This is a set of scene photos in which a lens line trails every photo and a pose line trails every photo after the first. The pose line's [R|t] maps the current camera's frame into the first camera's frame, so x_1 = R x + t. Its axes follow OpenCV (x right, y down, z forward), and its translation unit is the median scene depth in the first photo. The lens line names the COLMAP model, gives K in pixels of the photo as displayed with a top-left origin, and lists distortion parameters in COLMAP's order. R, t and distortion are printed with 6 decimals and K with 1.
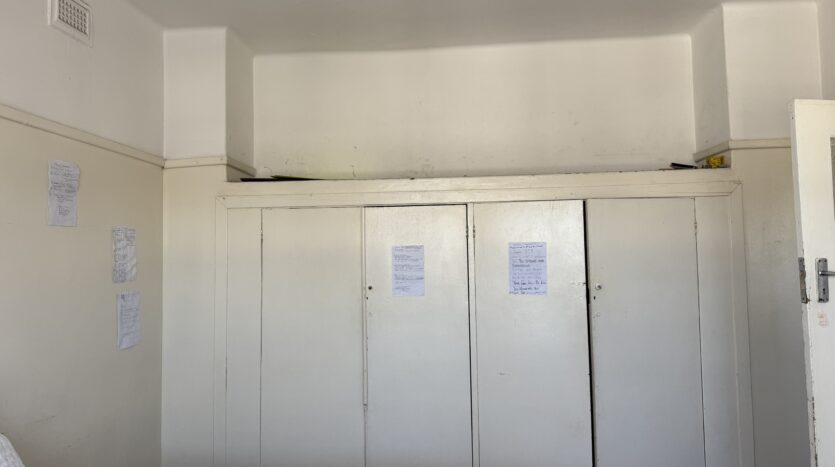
lens RADIAL K [[604.9, 0, 419.9], [0, 604.9, 229.6], [0, 0, 1]] dist [0.007936, -0.004382]
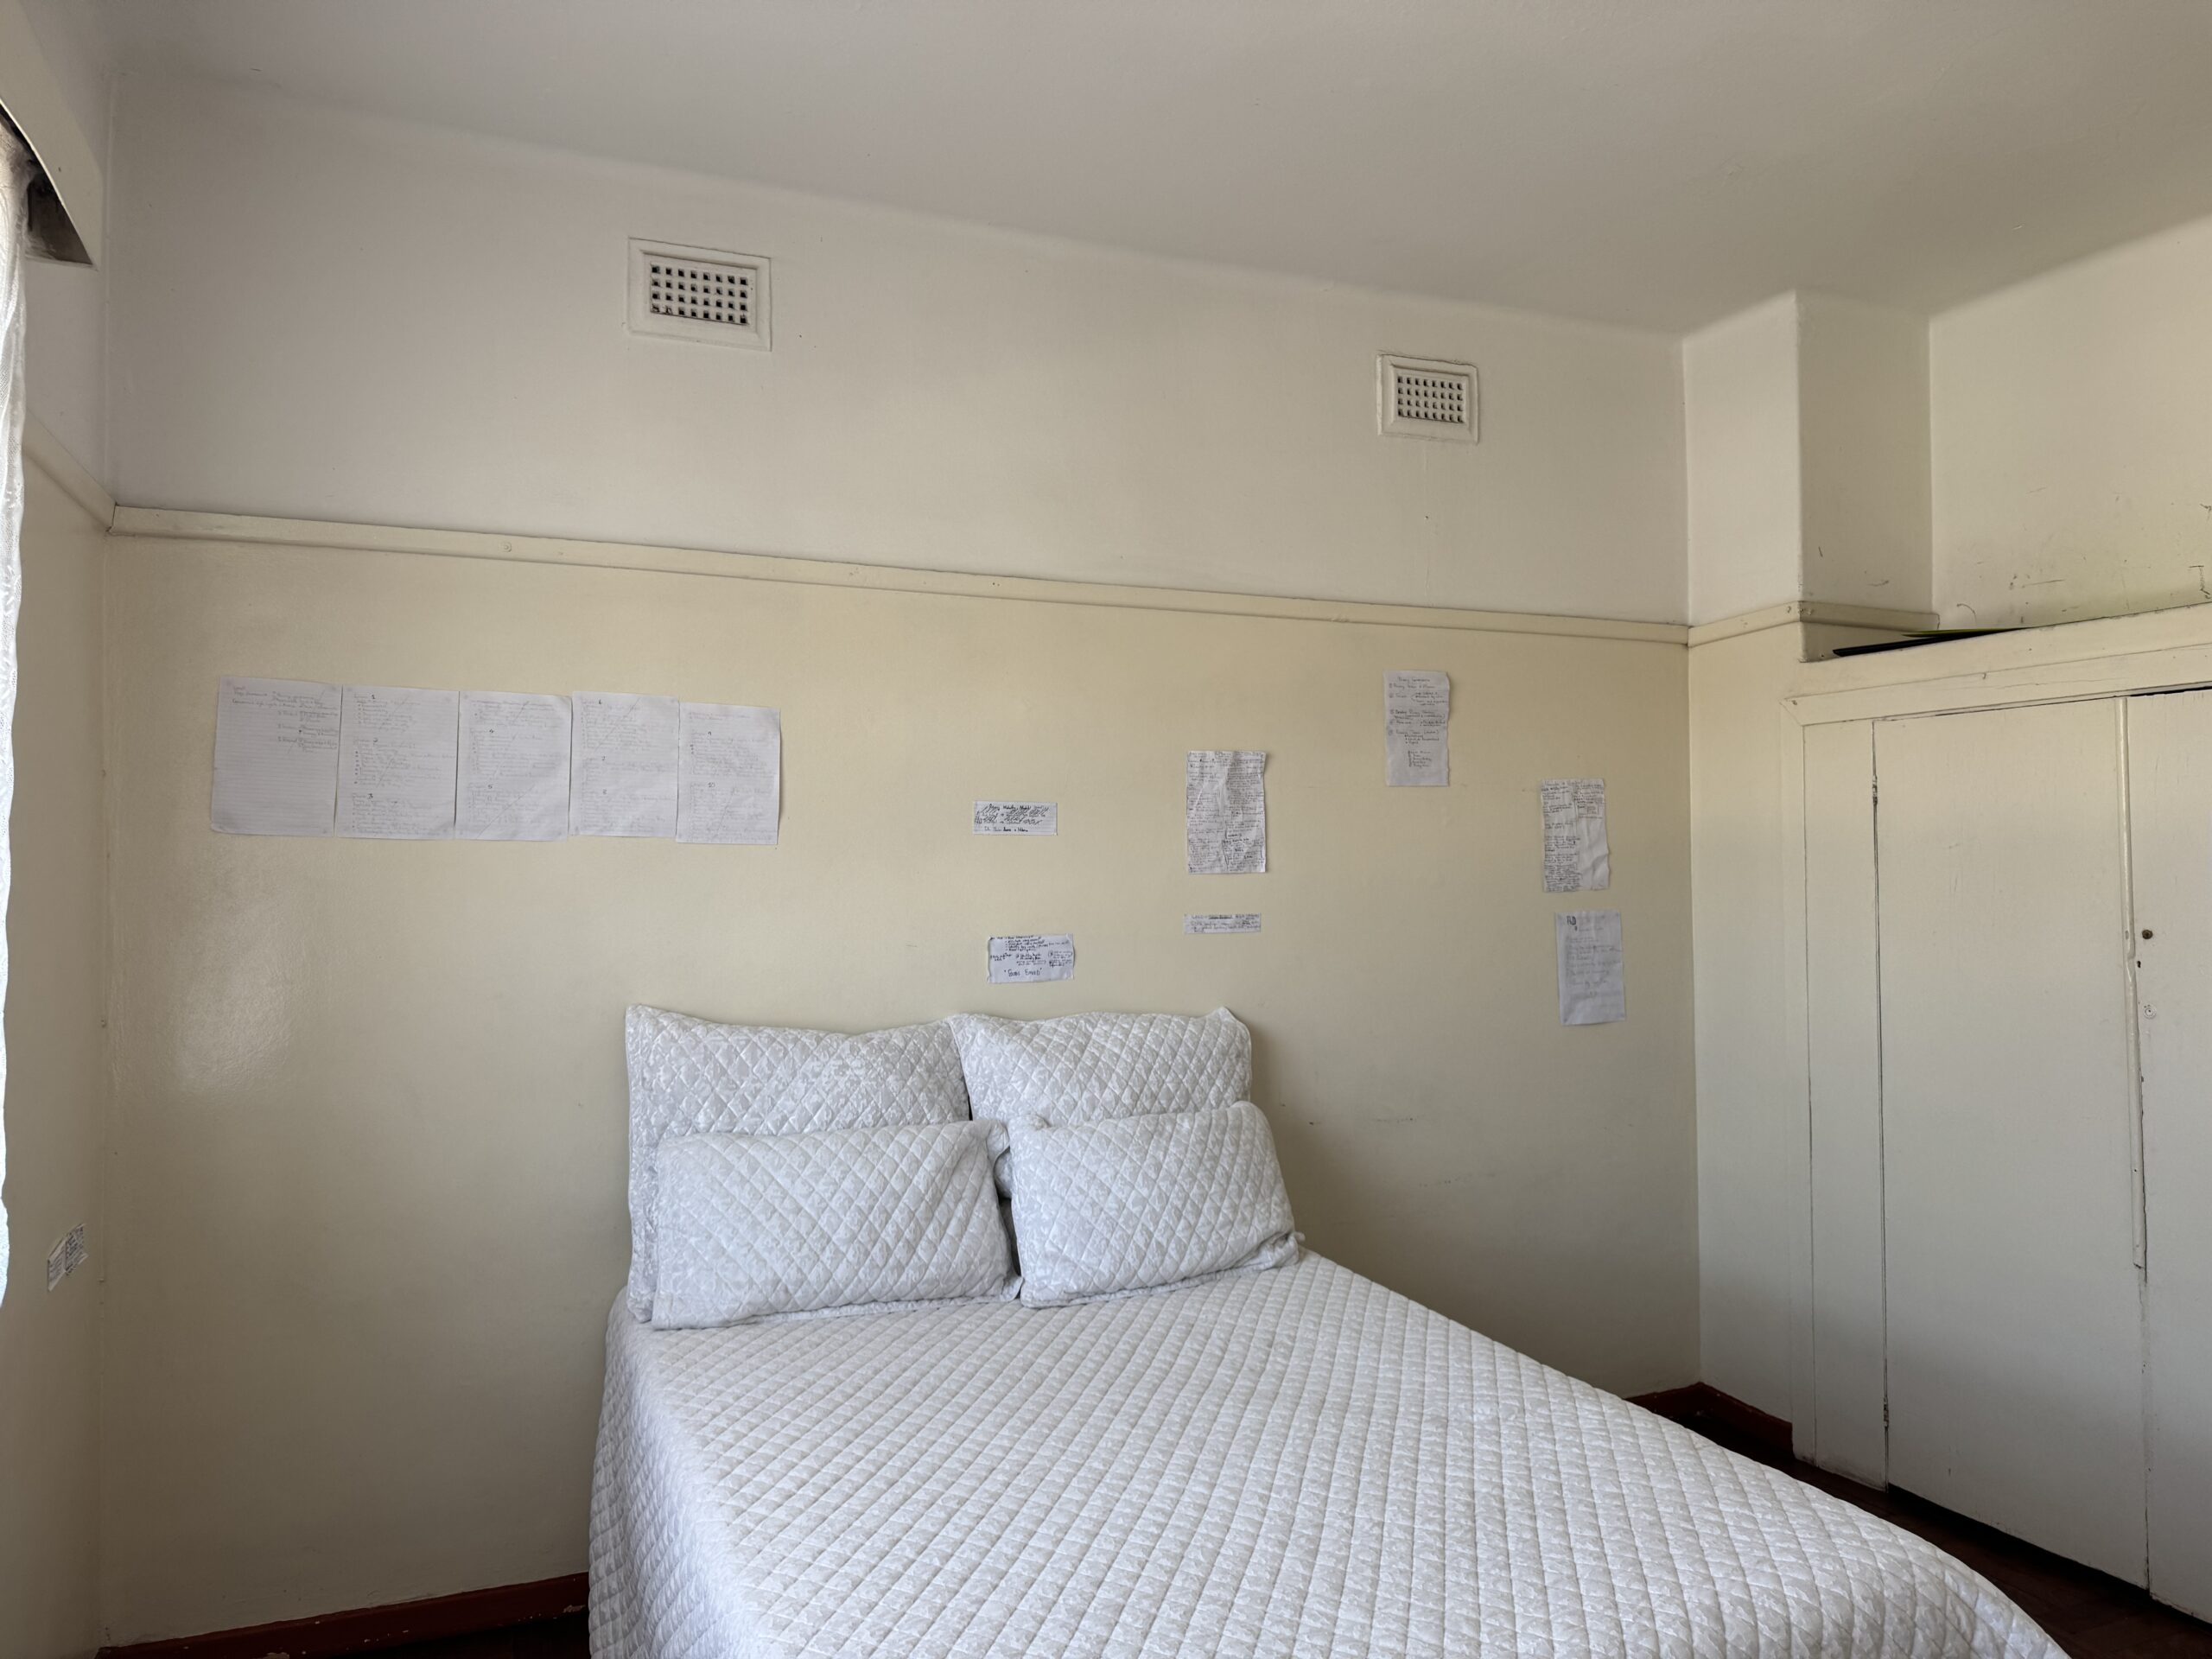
lens RADIAL K [[1546.4, 0, 1105.2], [0, 1546.4, 834.2], [0, 0, 1]] dist [0.002565, -0.000339]
pose [[0.426556, 0.000359, -0.904461, 0.494914], [0.045090, 0.998748, 0.021661, -0.005352], [0.903337, -0.050022, 0.426005, 0.111972]]
